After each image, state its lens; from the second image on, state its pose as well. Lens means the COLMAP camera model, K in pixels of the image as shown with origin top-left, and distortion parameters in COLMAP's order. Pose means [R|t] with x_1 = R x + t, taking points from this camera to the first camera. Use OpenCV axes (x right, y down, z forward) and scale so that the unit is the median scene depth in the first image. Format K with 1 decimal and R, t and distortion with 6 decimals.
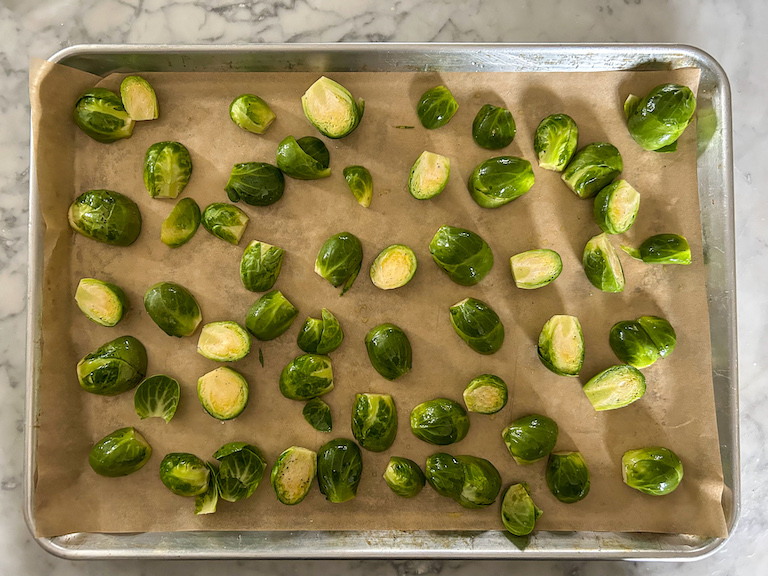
lens RADIAL K [[595.1, 0, 384.0], [0, 595.1, 288.0], [0, 0, 1]] dist [0.028542, -0.059743]
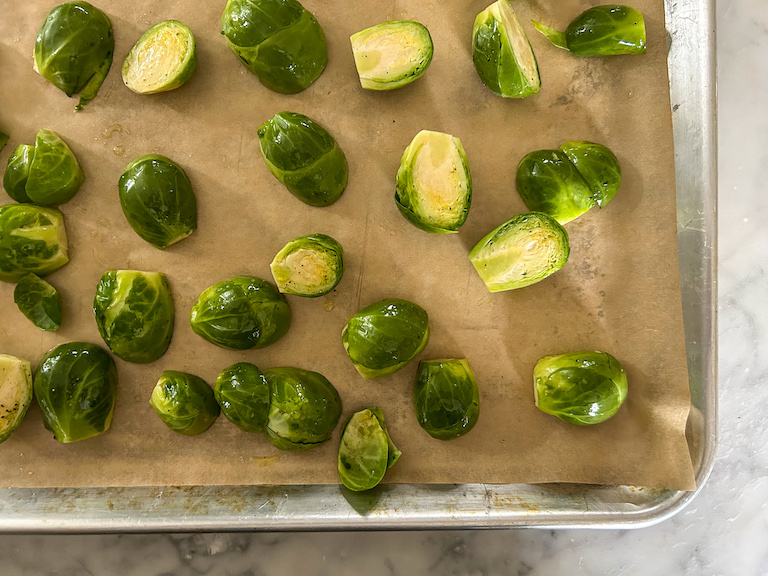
lens RADIAL K [[630.1, 0, 385.0], [0, 630.1, 278.8], [0, 0, 1]] dist [0.030007, -0.084232]
pose [[0.999570, -0.006357, 0.028618, 0.227920], [0.004825, 0.998568, 0.053276, 0.157231], [-0.028915, -0.053115, 0.998170, 0.352058]]
